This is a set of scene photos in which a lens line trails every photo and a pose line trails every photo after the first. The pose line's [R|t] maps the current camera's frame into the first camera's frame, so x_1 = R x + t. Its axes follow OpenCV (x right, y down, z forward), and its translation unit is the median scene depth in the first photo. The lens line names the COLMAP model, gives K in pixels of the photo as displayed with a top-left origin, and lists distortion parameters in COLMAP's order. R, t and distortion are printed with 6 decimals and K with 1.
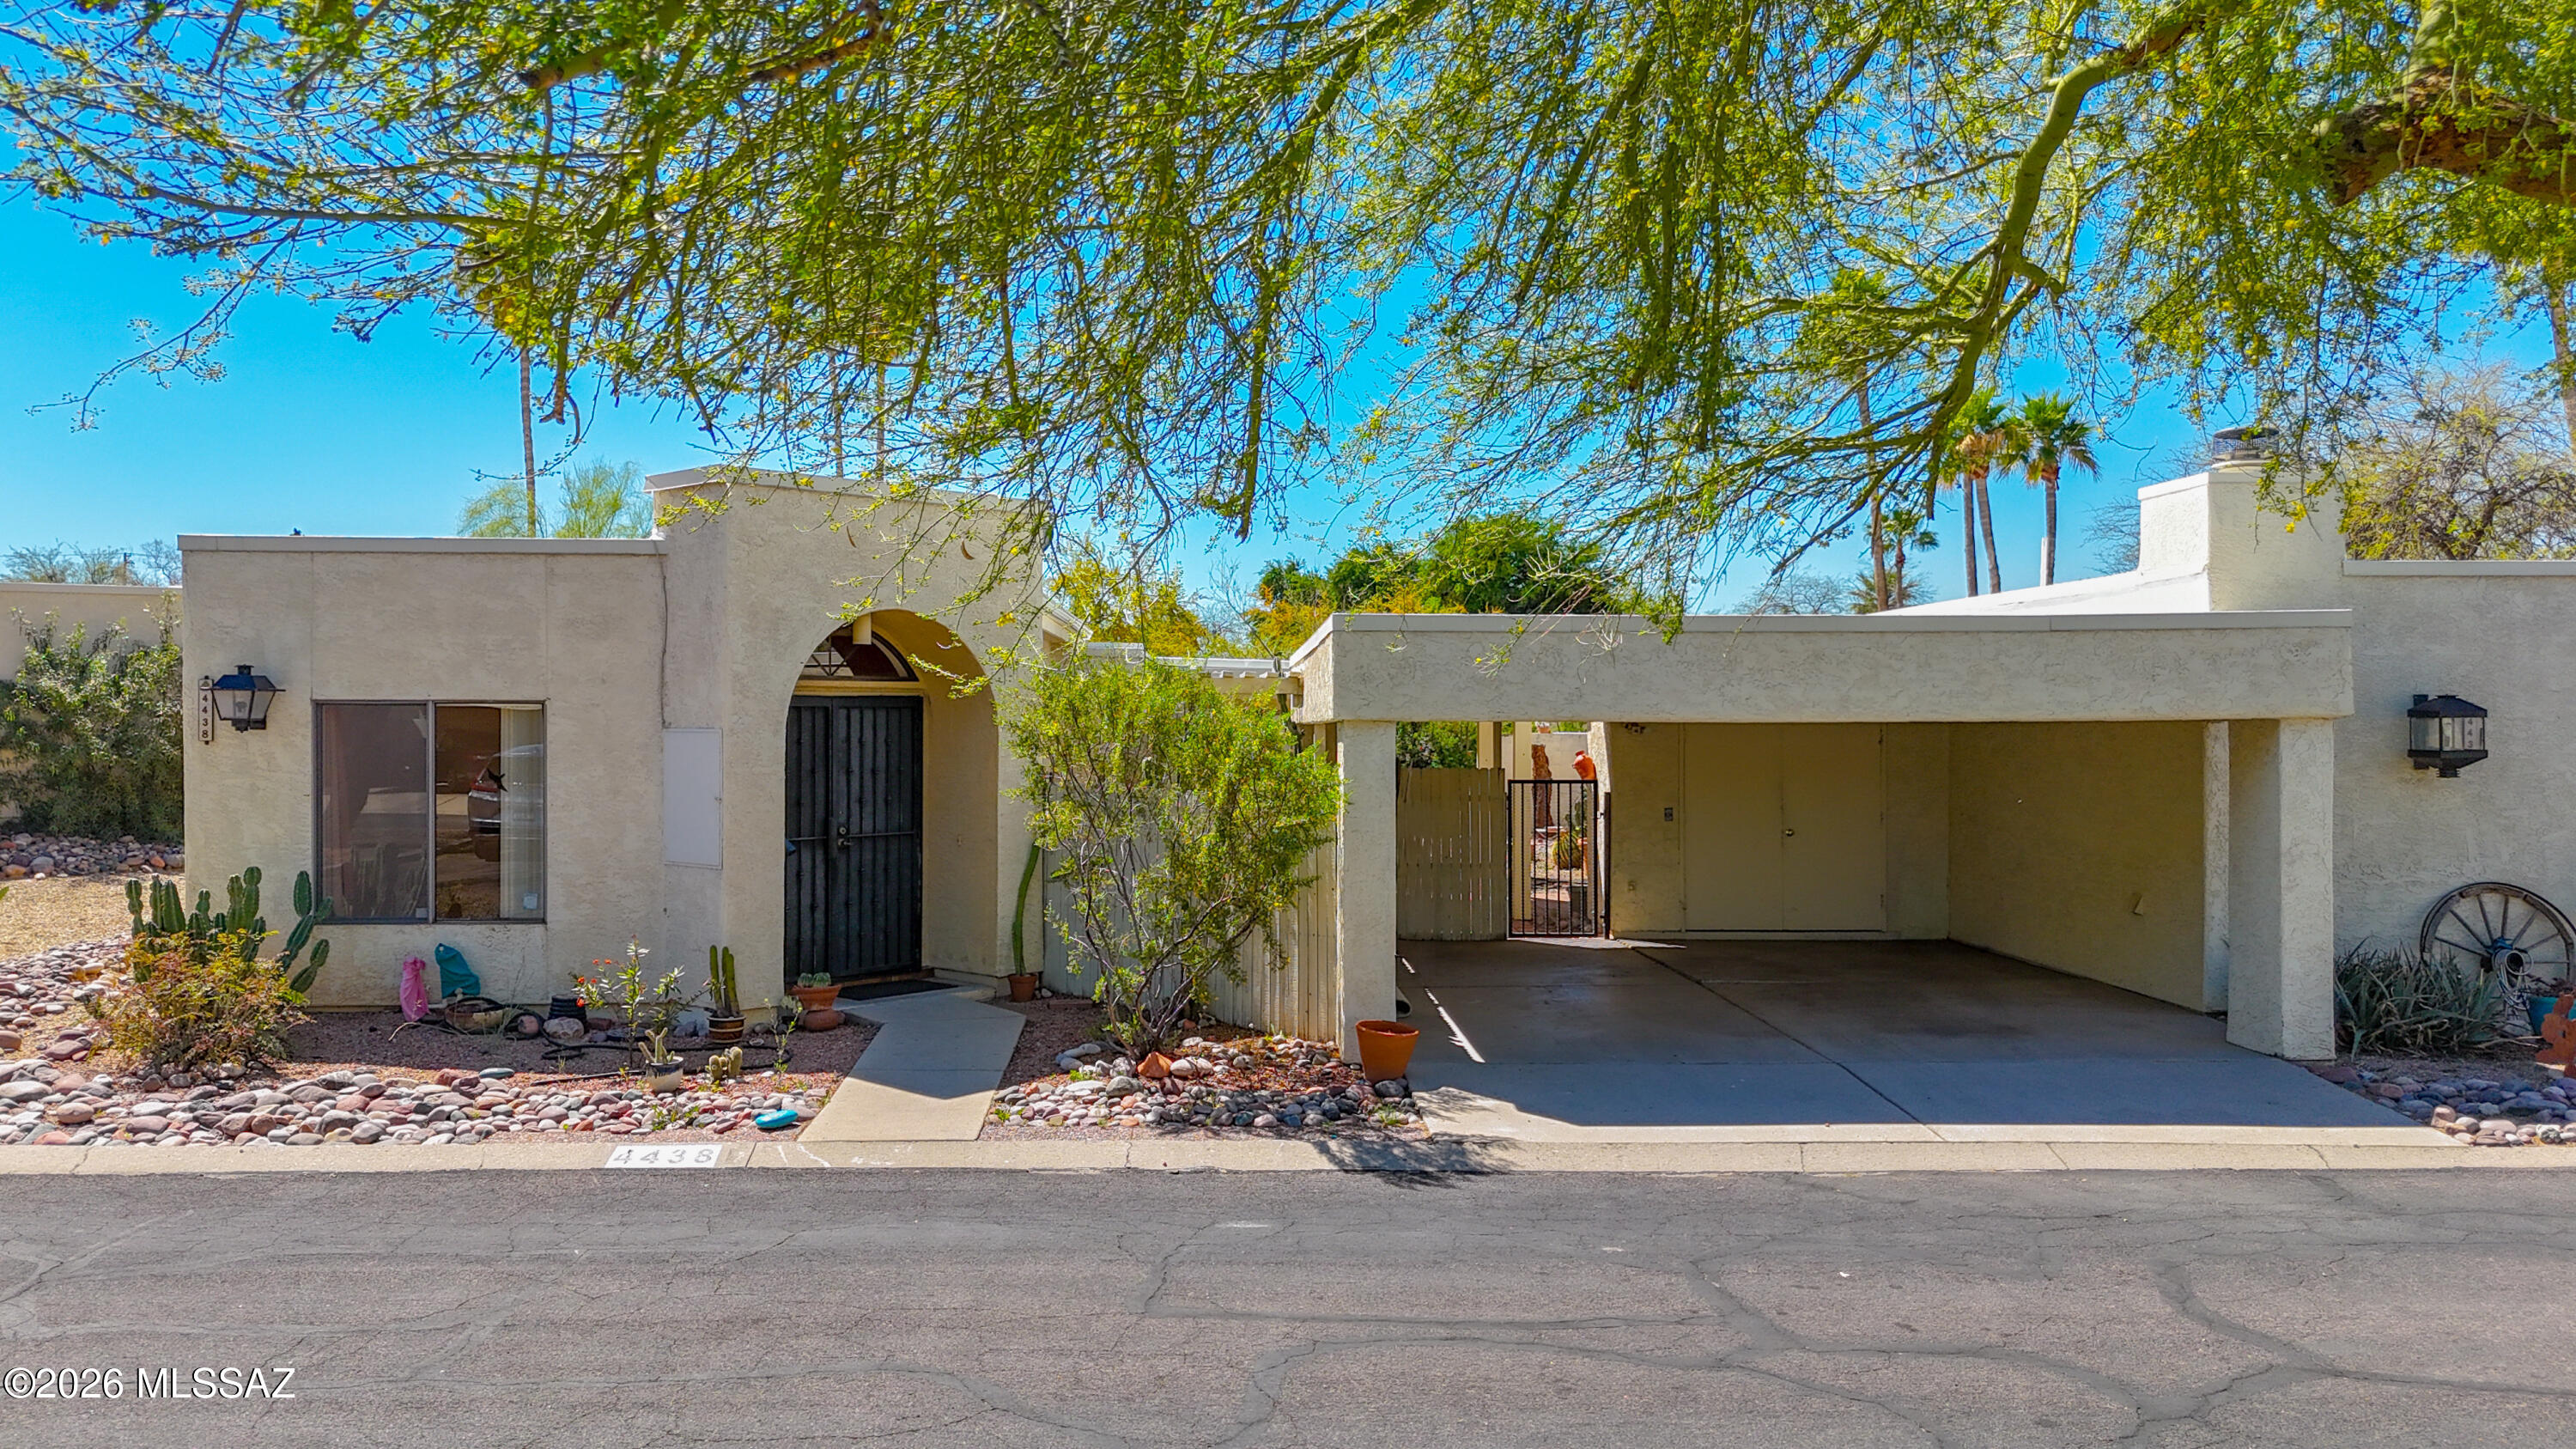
lens RADIAL K [[1908.0, 0, 1288.0], [0, 1908.0, 724.5], [0, 0, 1]] dist [0.070928, -0.071983]
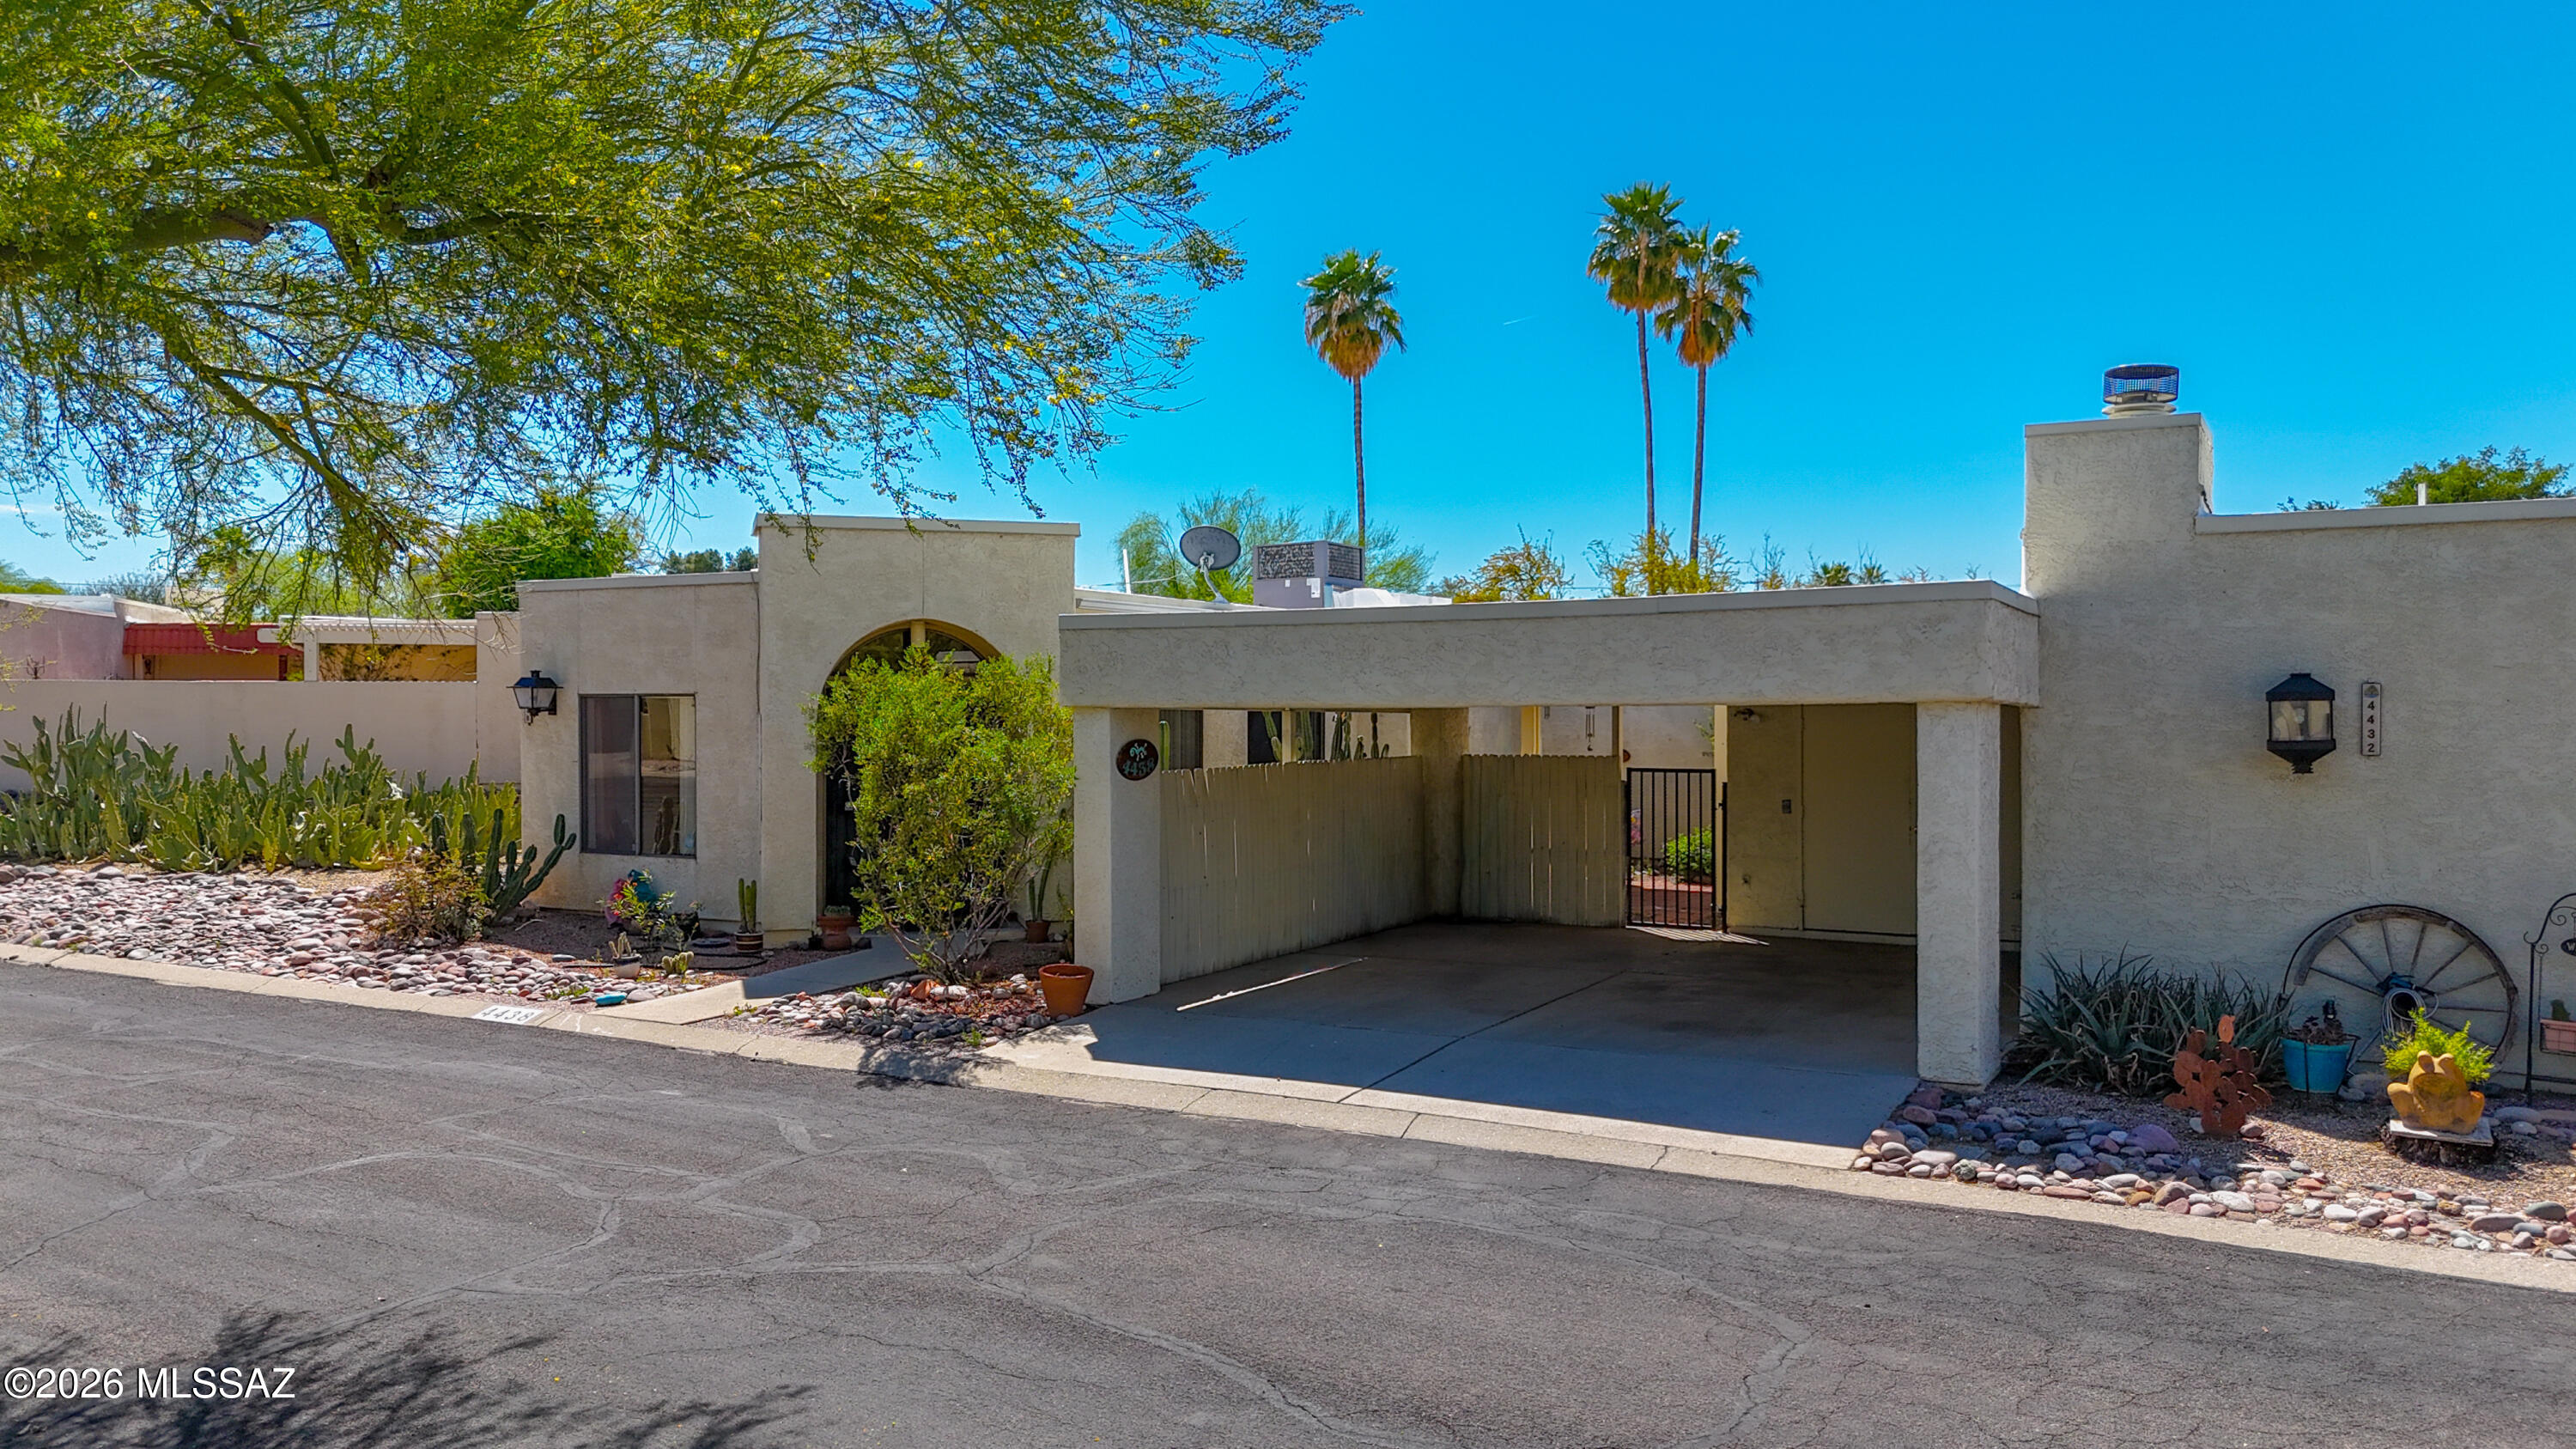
lens RADIAL K [[1908.0, 0, 1288.0], [0, 1908.0, 724.5], [0, 0, 1]] dist [0.070928, -0.071983]
pose [[0.849101, 0.002711, -0.528224, 0.684154], [-0.001071, 0.999994, 0.003411, 0.004182], [0.528230, -0.002330, 0.849098, 0.073953]]
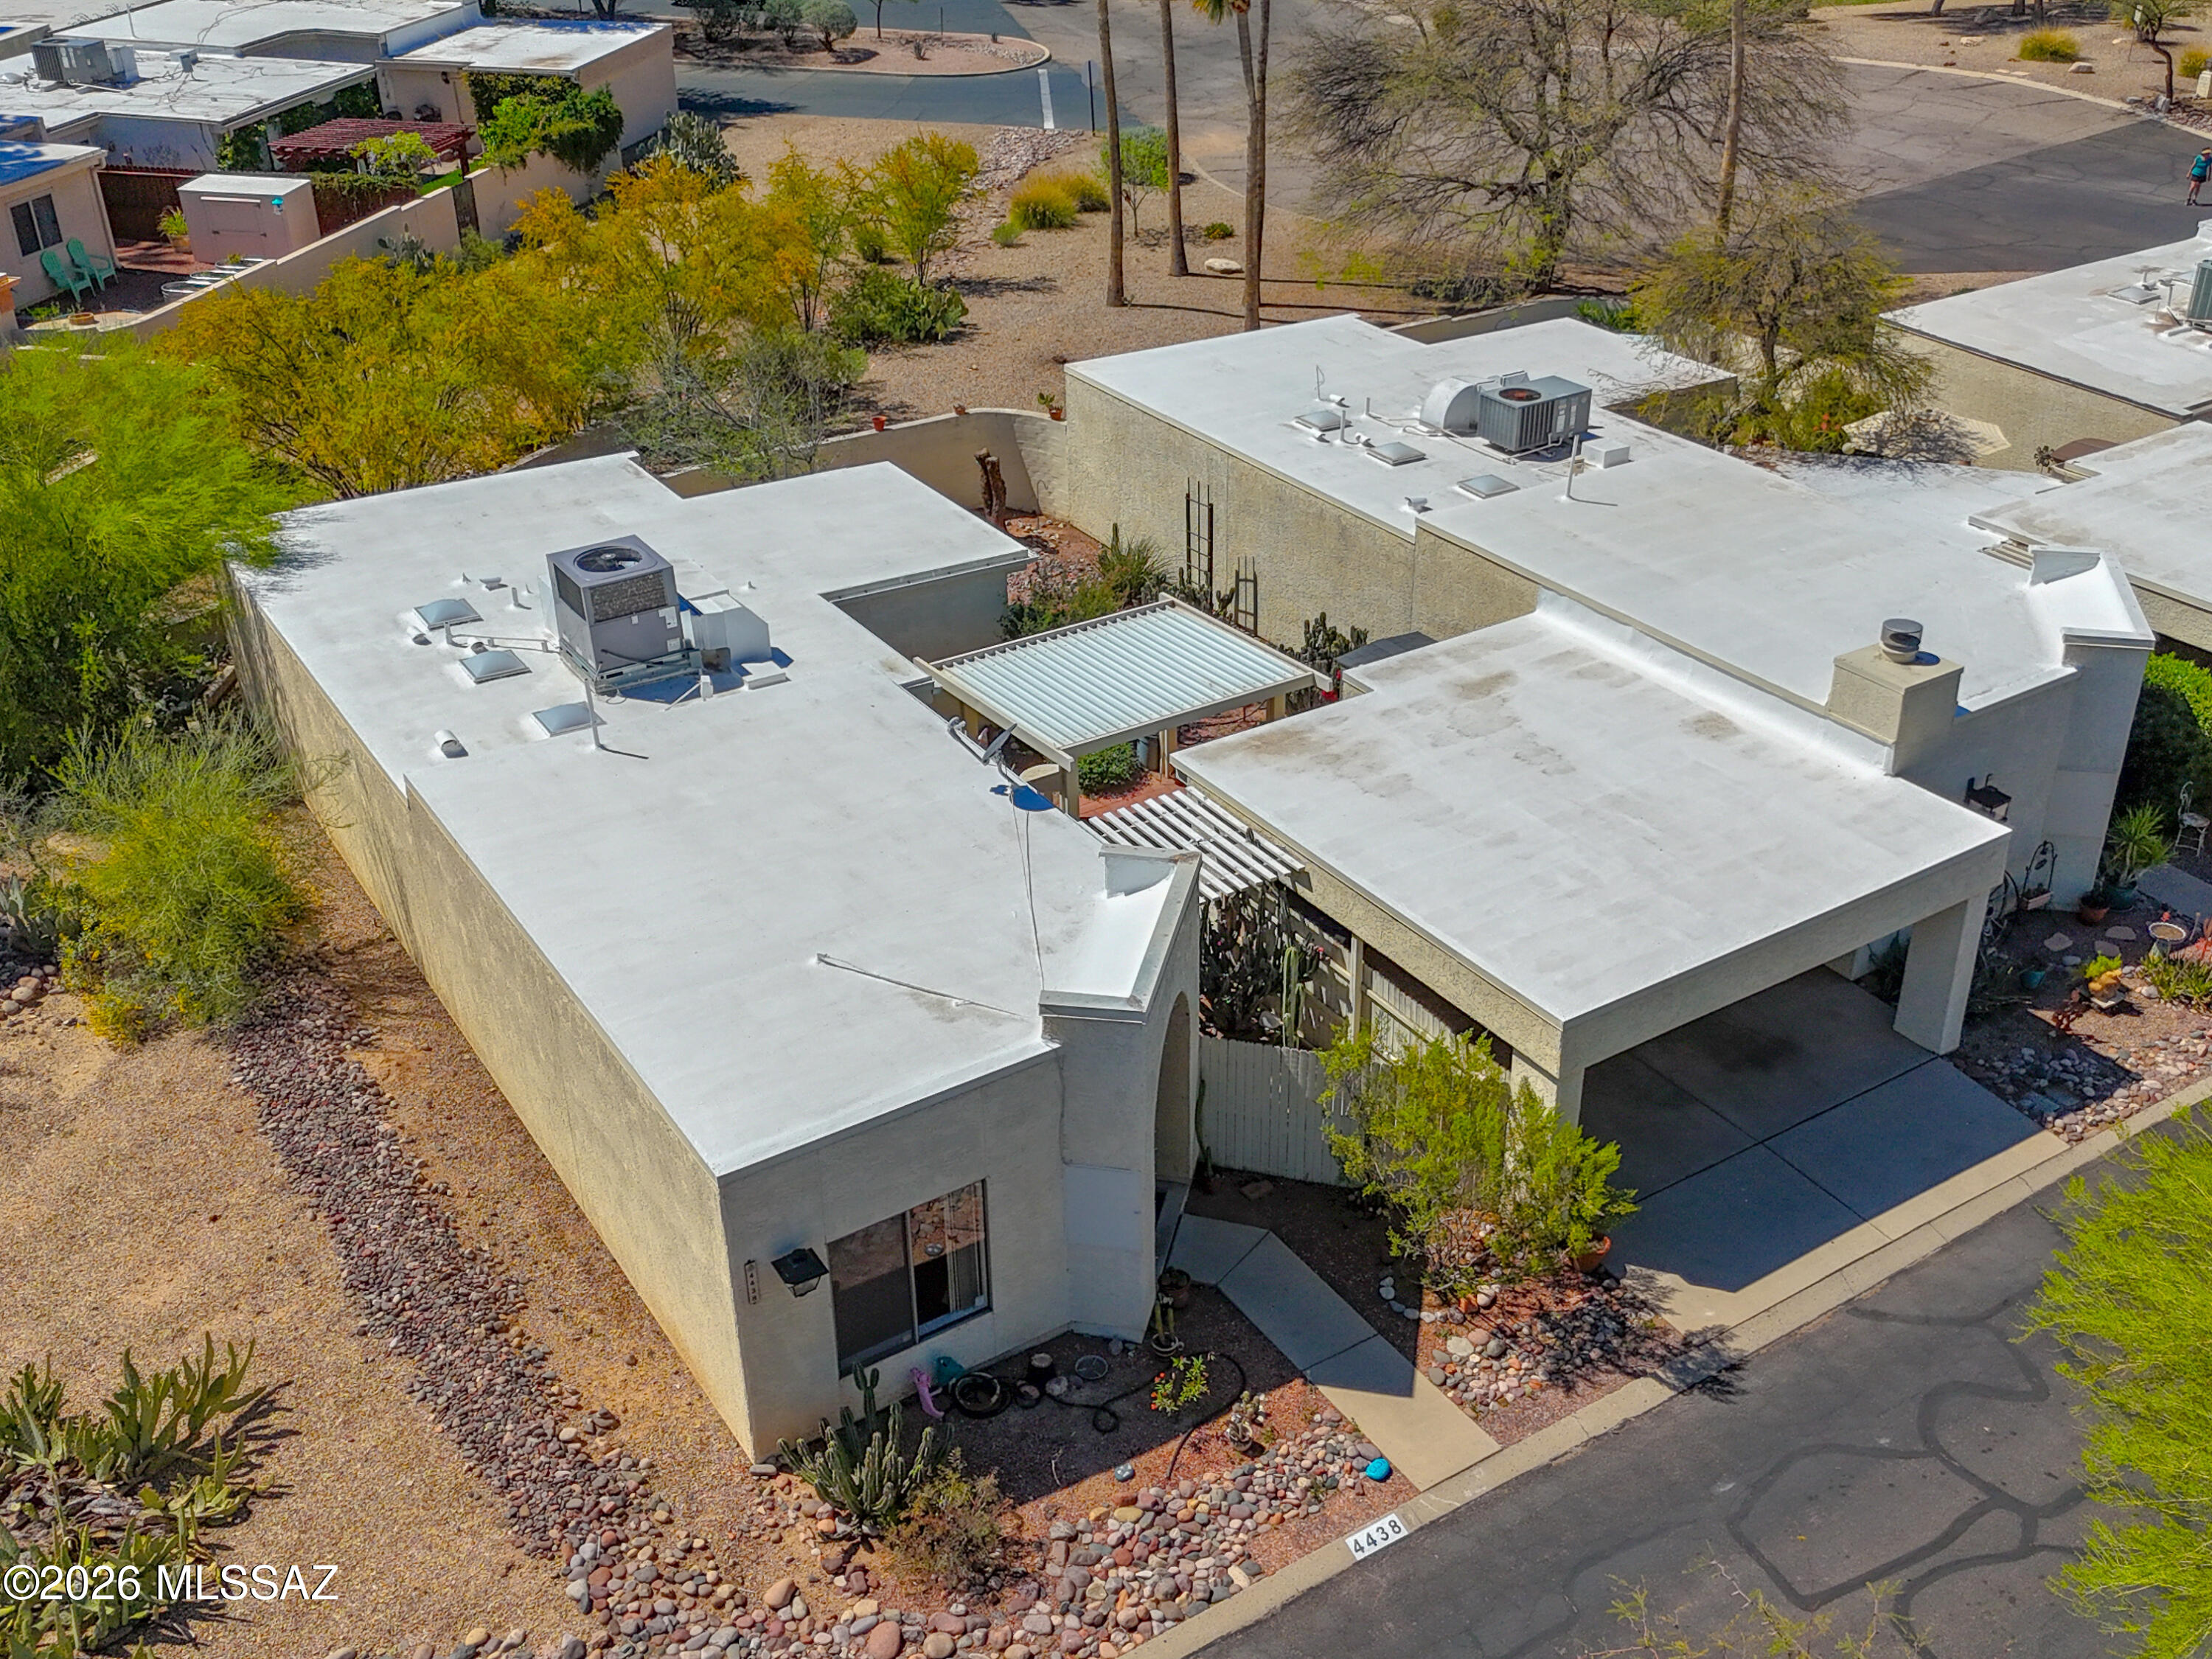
lens RADIAL K [[2227.4, 0, 1203.1], [0, 2227.4, 790.7], [0, 0, 1]] dist [0.061855, -0.038843]
pose [[0.849649, -0.249943, 0.464354, -0.894559], [0.000952, 0.881270, 0.472611, -0.948317], [-0.527347, -0.401112, 0.749009, -0.089240]]
